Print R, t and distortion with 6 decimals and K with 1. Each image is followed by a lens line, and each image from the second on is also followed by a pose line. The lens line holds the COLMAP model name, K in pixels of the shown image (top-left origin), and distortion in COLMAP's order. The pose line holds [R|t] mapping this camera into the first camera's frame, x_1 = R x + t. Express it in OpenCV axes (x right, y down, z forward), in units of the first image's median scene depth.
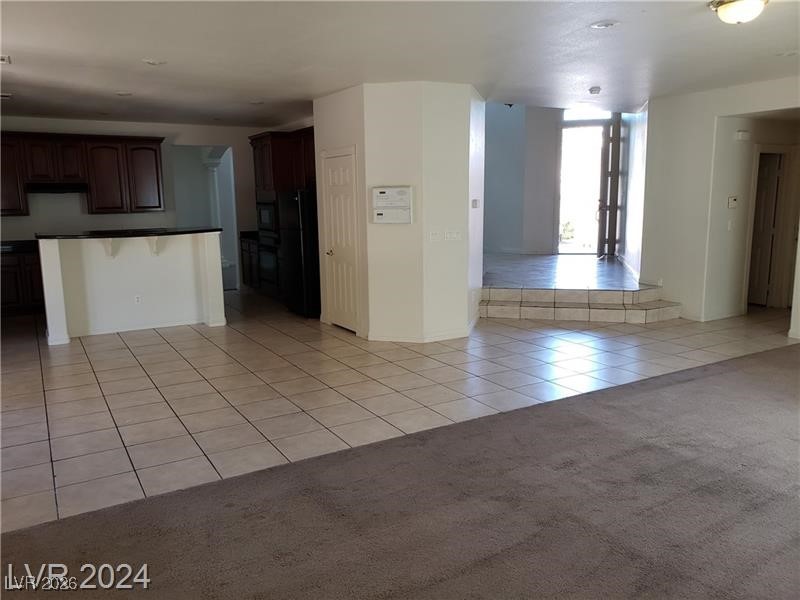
lens RADIAL K [[622.4, 0, 400.7], [0, 622.4, 301.9], [0, 0, 1]] dist [0.032821, -0.040619]
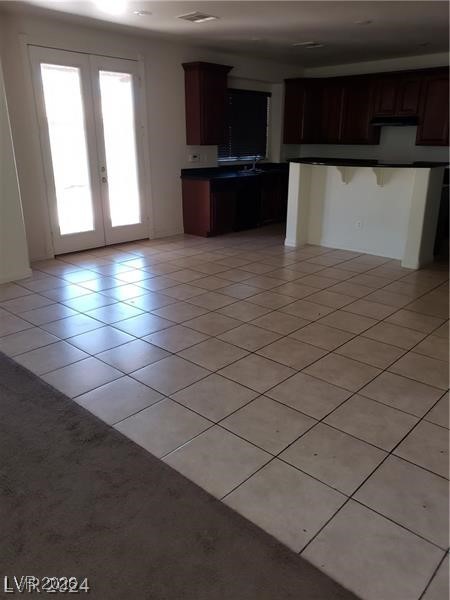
lens RADIAL K [[466.8, 0, 225.0], [0, 466.8, 297.5], [0, 0, 1]] dist [0.032821, -0.040619]
pose [[0.279023, 0.326078, -0.903227, 0.321054], [-0.167859, 0.942663, 0.288460, -0.086096], [0.945500, 0.071128, 0.317760, 0.542164]]
